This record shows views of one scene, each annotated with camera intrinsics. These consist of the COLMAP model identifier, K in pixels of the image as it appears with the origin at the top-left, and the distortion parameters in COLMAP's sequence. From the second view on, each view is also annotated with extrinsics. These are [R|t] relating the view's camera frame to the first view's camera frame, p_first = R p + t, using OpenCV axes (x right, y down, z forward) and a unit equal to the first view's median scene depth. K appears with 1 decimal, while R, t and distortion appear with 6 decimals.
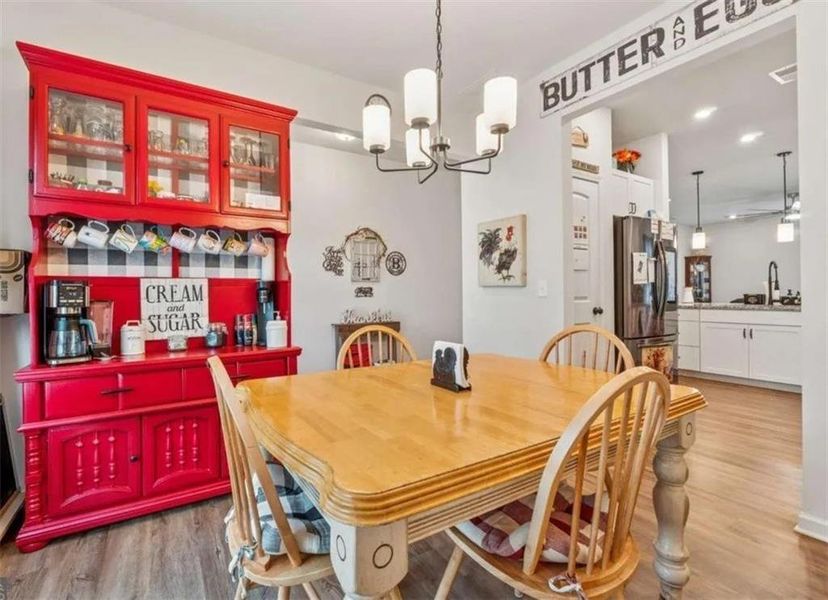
lens RADIAL K [[385.1, 0, 385.0], [0, 385.1, 290.5], [0, 0, 1]] dist [-0.000796, -0.000178]
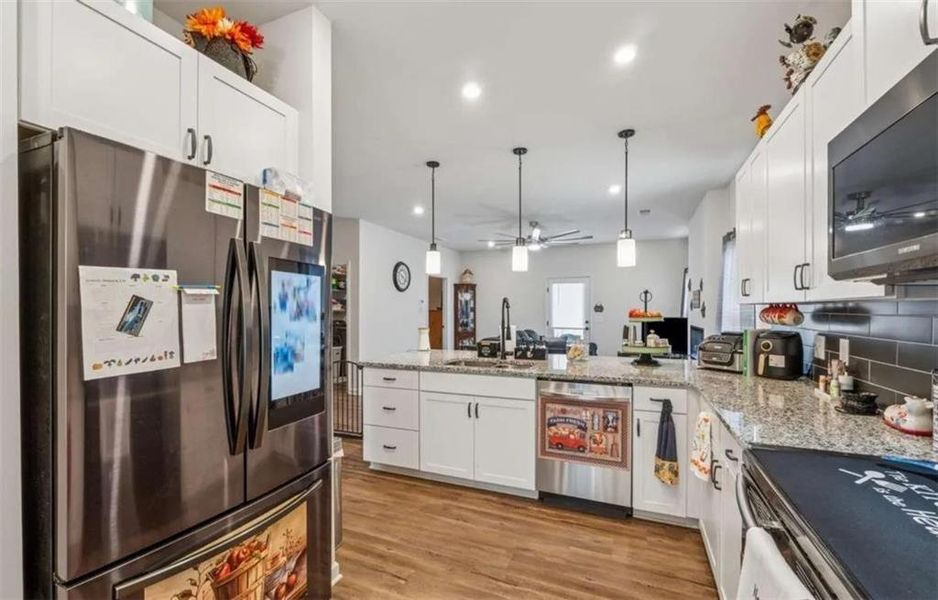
lens RADIAL K [[391.4, 0, 470.1], [0, 391.4, 307.6], [0, 0, 1]] dist [-0.001171, -0.000002]
pose [[0.803907, 0.012971, 0.594613, 1.135008], [-0.011892, 0.999913, -0.005734, -0.113595], [-0.594635, -0.002461, 0.803992, 0.992938]]
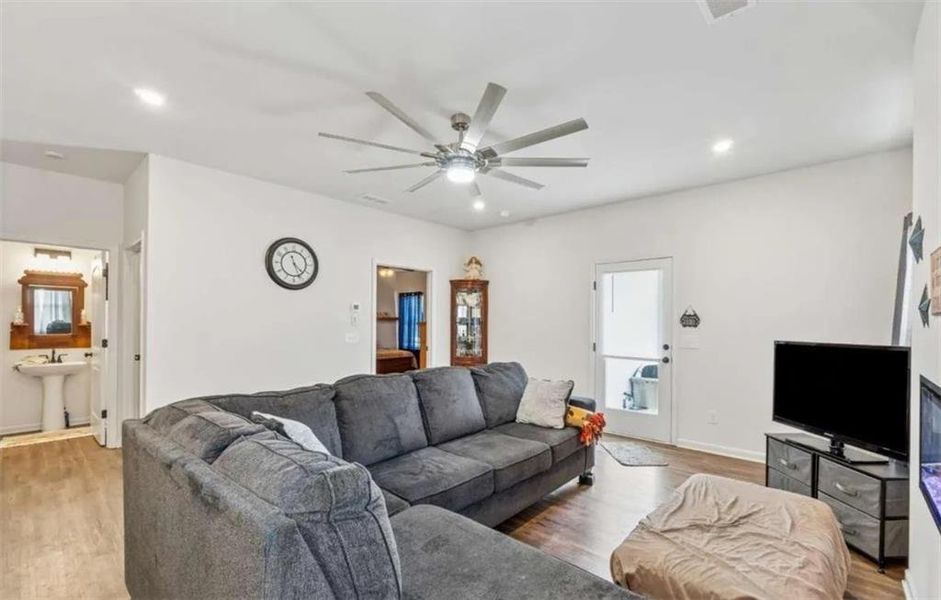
lens RADIAL K [[392.7, 0, 508.3], [0, 392.7, 321.9], [0, 0, 1]] dist [-0.001171, -0.000002]
pose [[0.949047, 0.016376, 0.314710, 3.045404], [-0.018645, 0.999817, 0.004201, -0.126298], [-0.314584, -0.009855, 0.949178, 1.826882]]
